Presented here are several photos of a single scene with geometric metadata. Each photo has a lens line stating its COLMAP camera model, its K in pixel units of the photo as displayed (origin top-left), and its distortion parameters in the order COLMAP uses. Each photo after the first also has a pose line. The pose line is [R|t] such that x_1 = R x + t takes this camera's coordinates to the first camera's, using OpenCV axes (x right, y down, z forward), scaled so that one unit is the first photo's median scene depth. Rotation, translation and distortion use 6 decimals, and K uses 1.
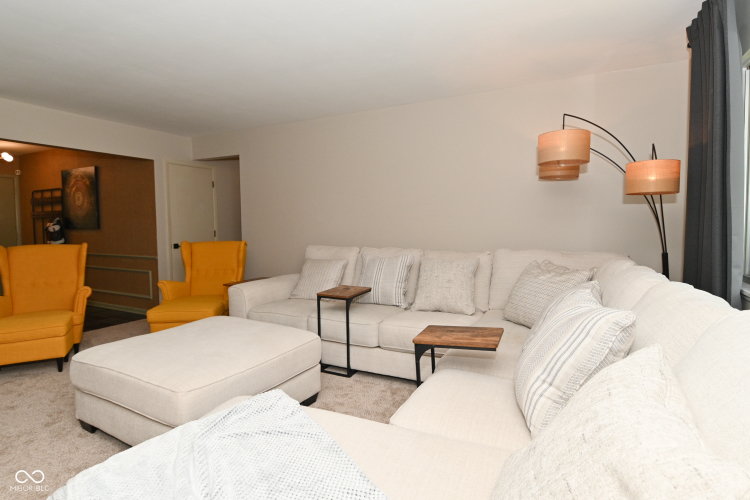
lens RADIAL K [[398.0, 0, 374.5], [0, 398.0, 243.8], [0, 0, 1]] dist [0.015523, -0.022683]
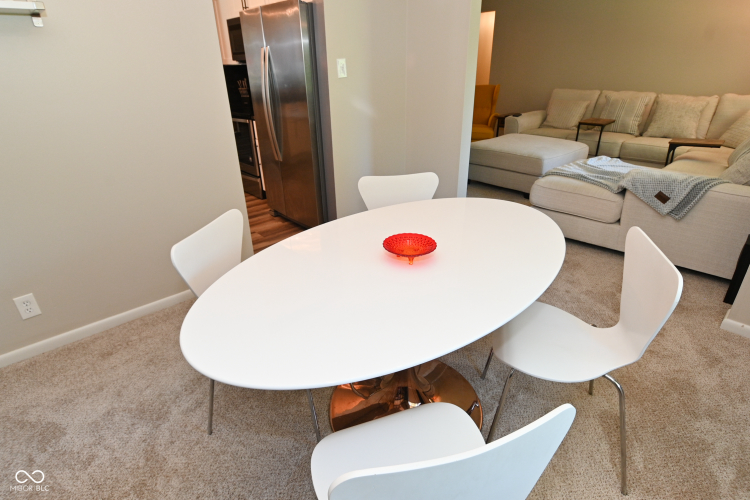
lens RADIAL K [[398.0, 0, 374.5], [0, 398.0, 243.8], [0, 0, 1]] dist [0.015523, -0.022683]
pose [[0.938159, 0.130136, -0.320814, -0.313850], [-0.000309, 0.926977, 0.375119, -0.017723], [0.346204, -0.351822, 0.869692, -0.766992]]
